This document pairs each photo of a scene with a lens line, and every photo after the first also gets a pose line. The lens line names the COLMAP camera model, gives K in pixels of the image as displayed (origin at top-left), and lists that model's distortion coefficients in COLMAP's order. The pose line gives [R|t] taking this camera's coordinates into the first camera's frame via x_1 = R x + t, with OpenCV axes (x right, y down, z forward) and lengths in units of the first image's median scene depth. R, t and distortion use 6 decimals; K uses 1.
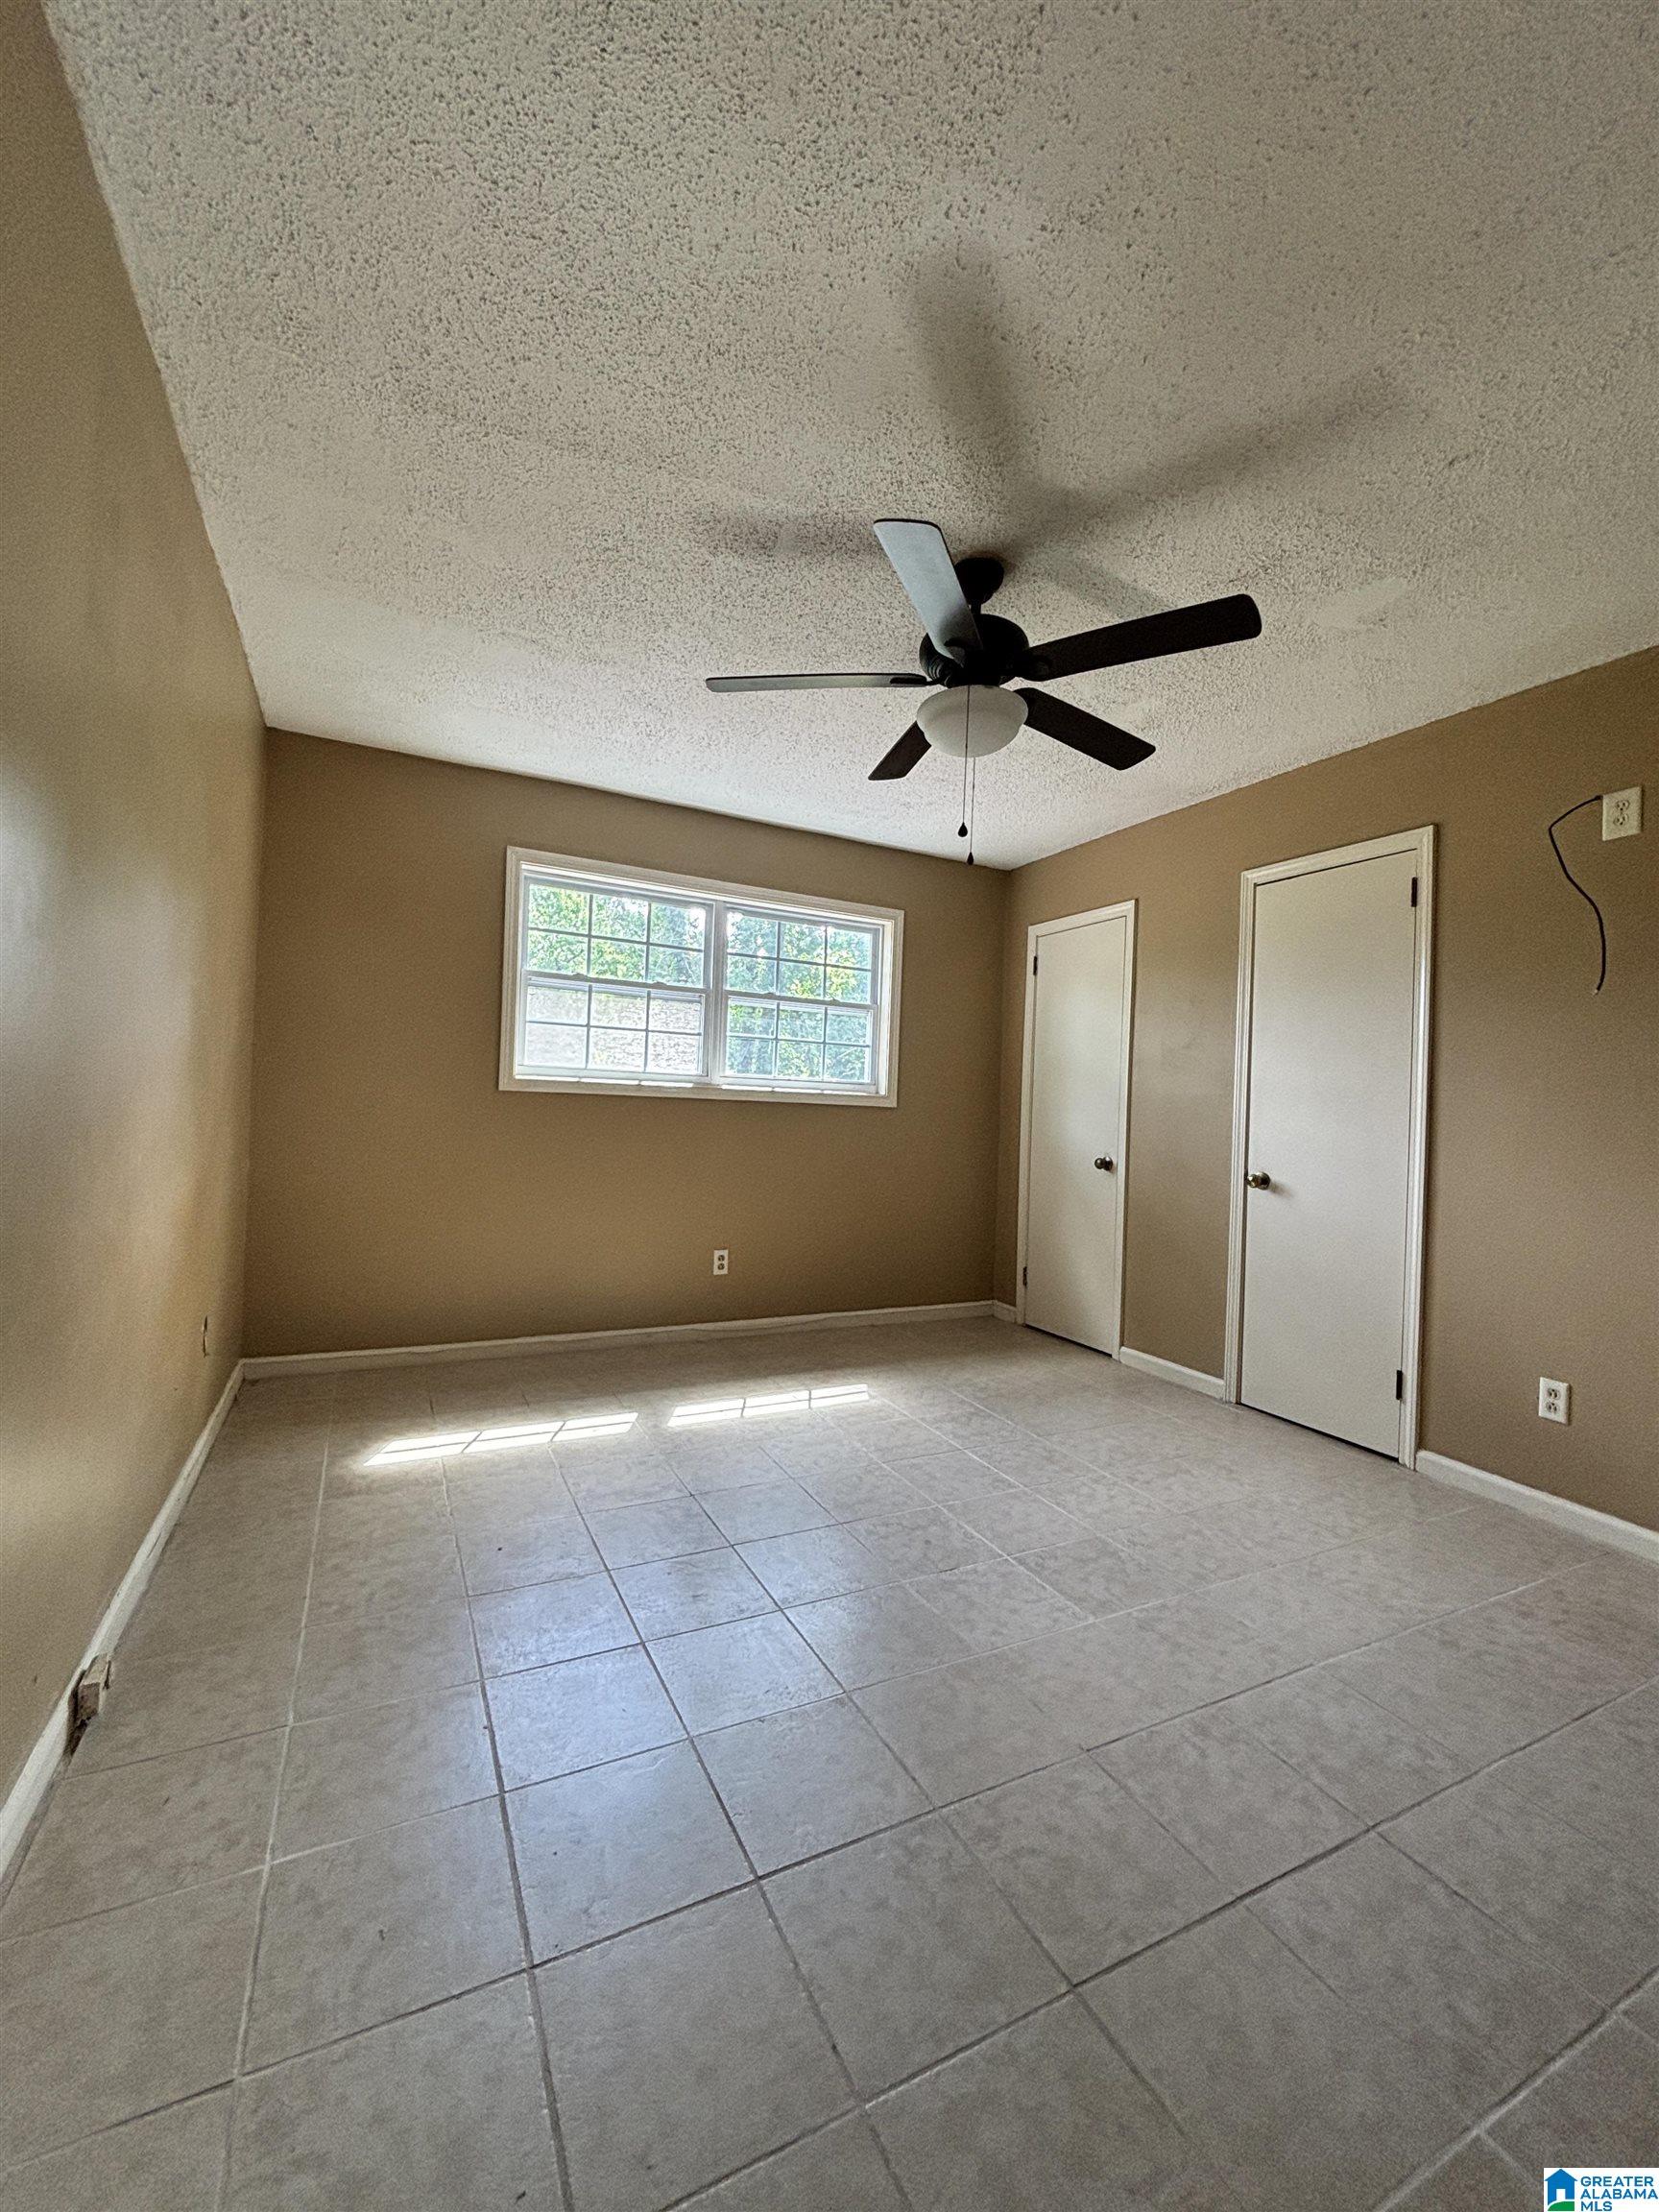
lens RADIAL K [[899.4, 0, 829.5], [0, 899.4, 1106.0], [0, 0, 1]] dist [-0.014382, 0.004043]
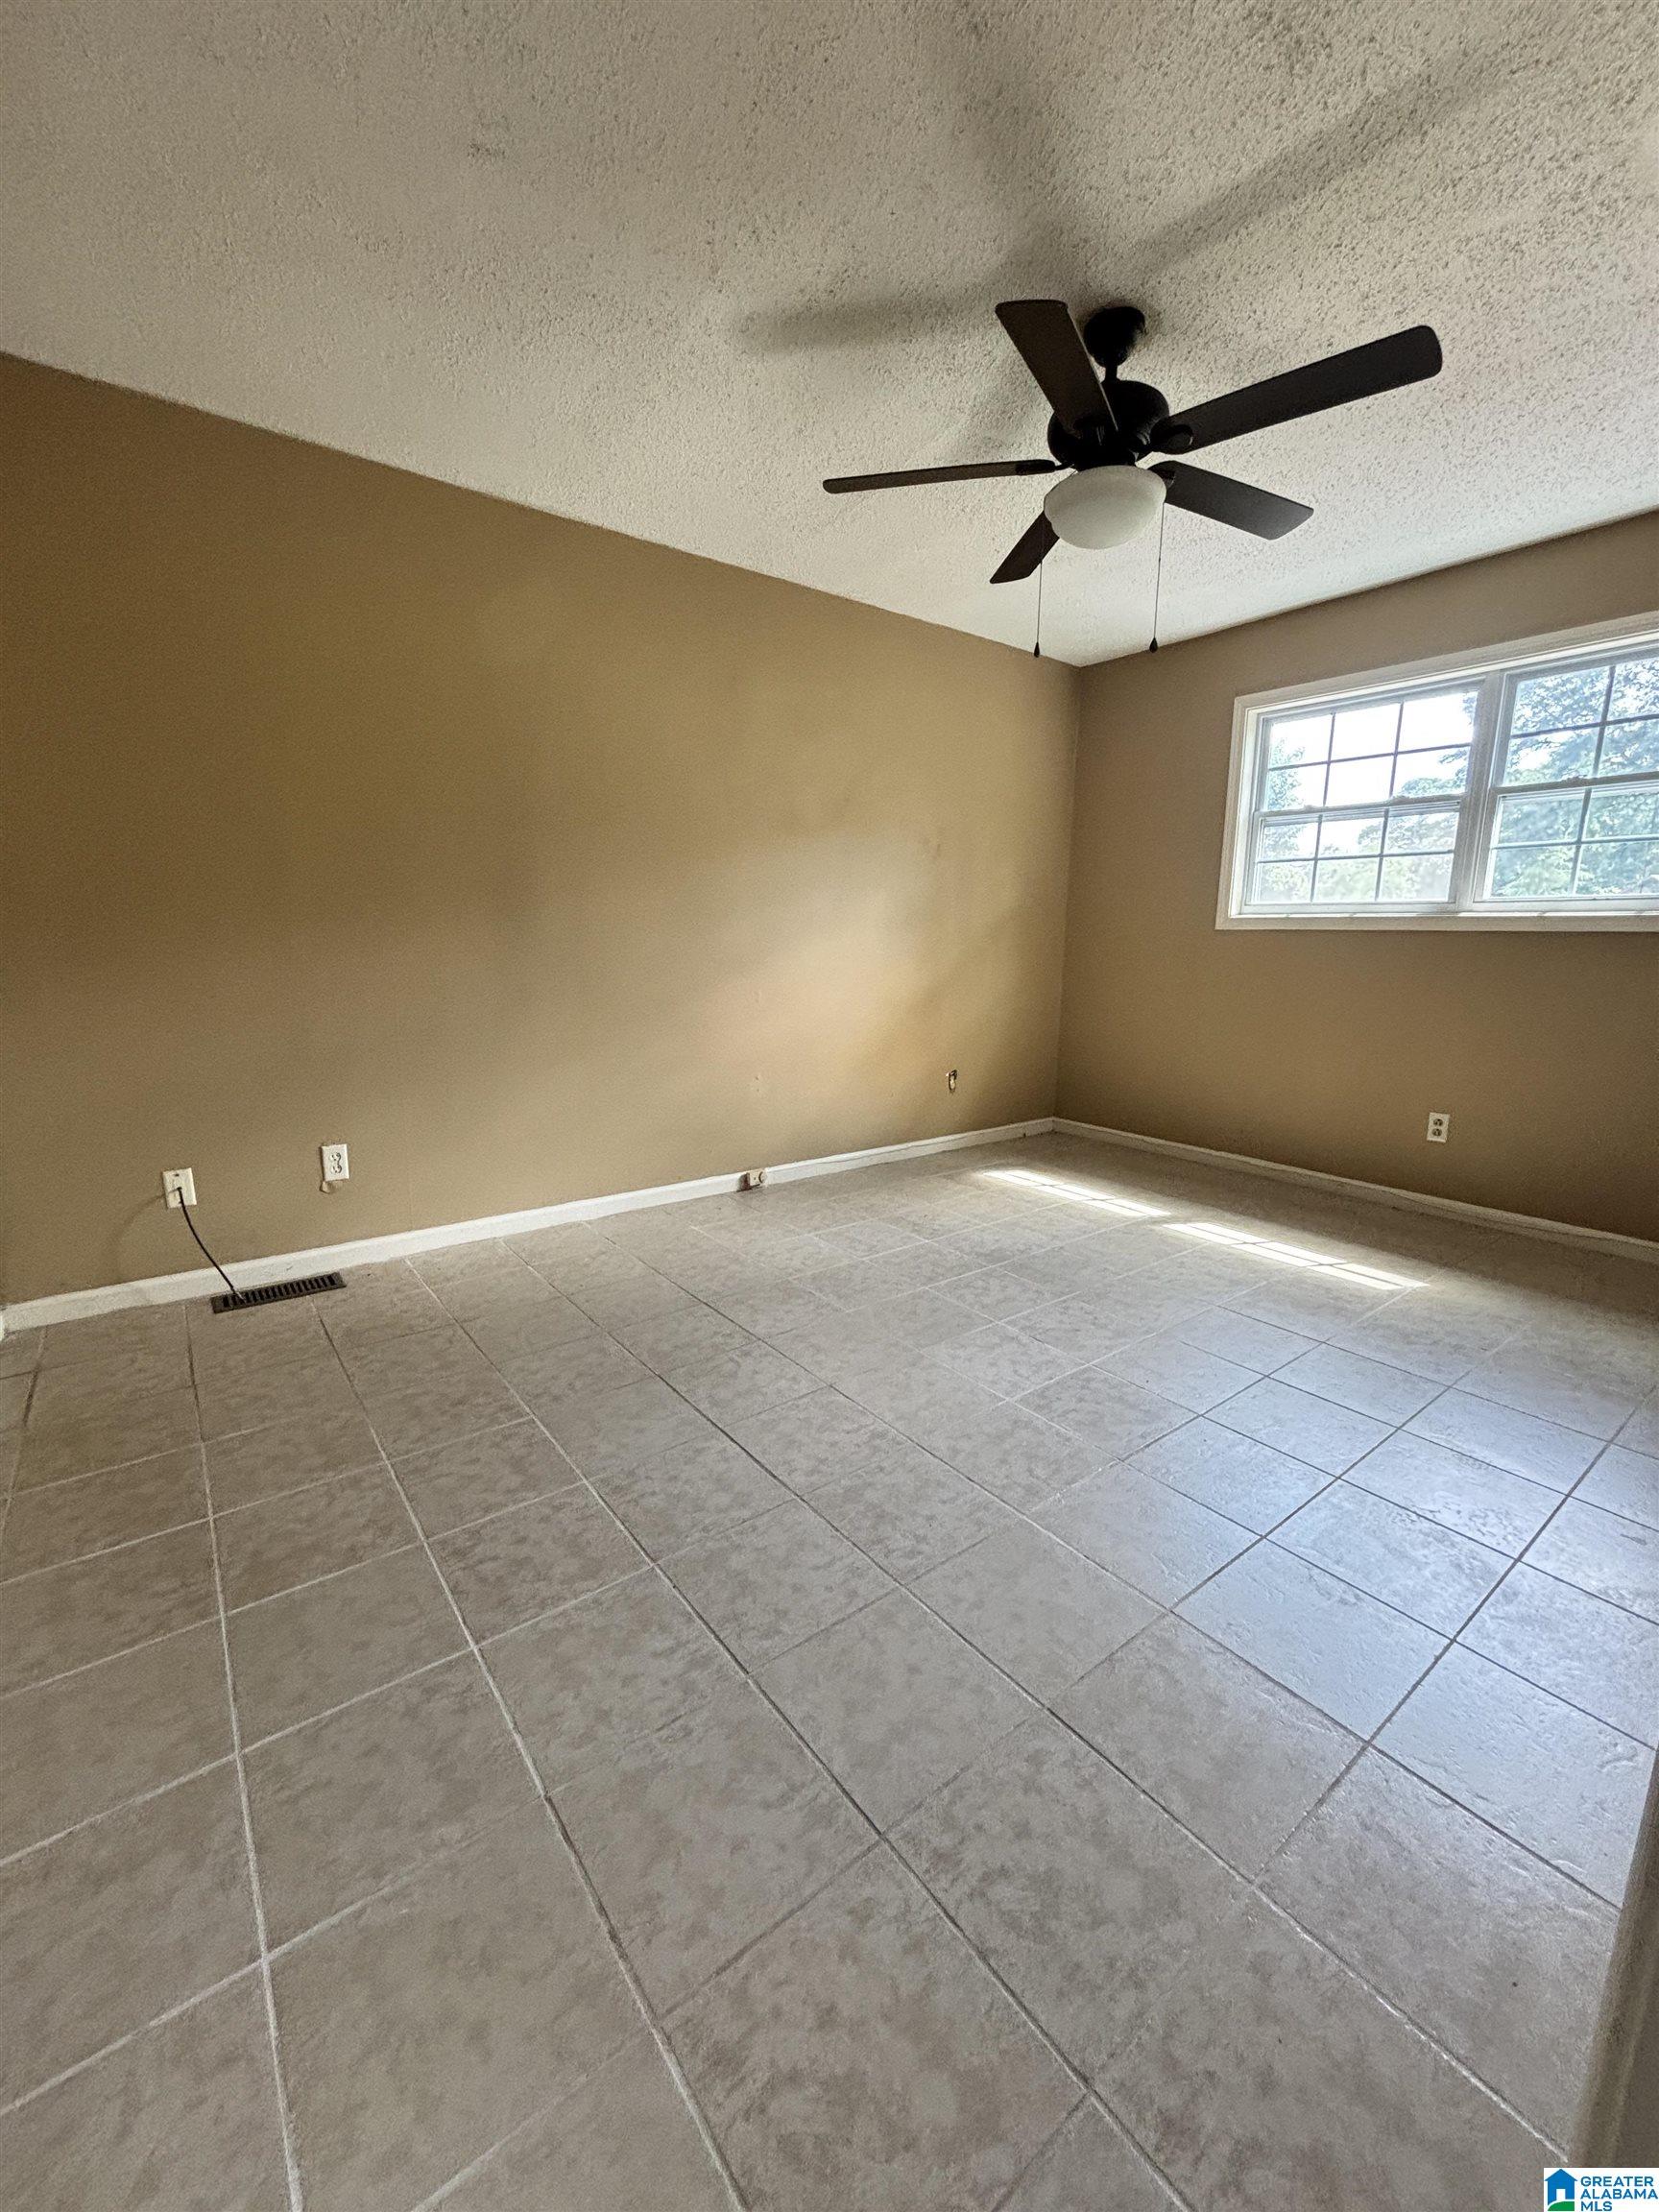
lens RADIAL K [[901.0, 0, 829.5], [0, 901.0, 1106.0], [0, 0, 1]] dist [0.000615, 0.000392]
pose [[0.180739, 0.151407, -0.971807, 0.744833], [-0.005289, 0.988215, 0.152980, 0.033409], [0.983517, -0.022509, 0.179410, 0.351398]]
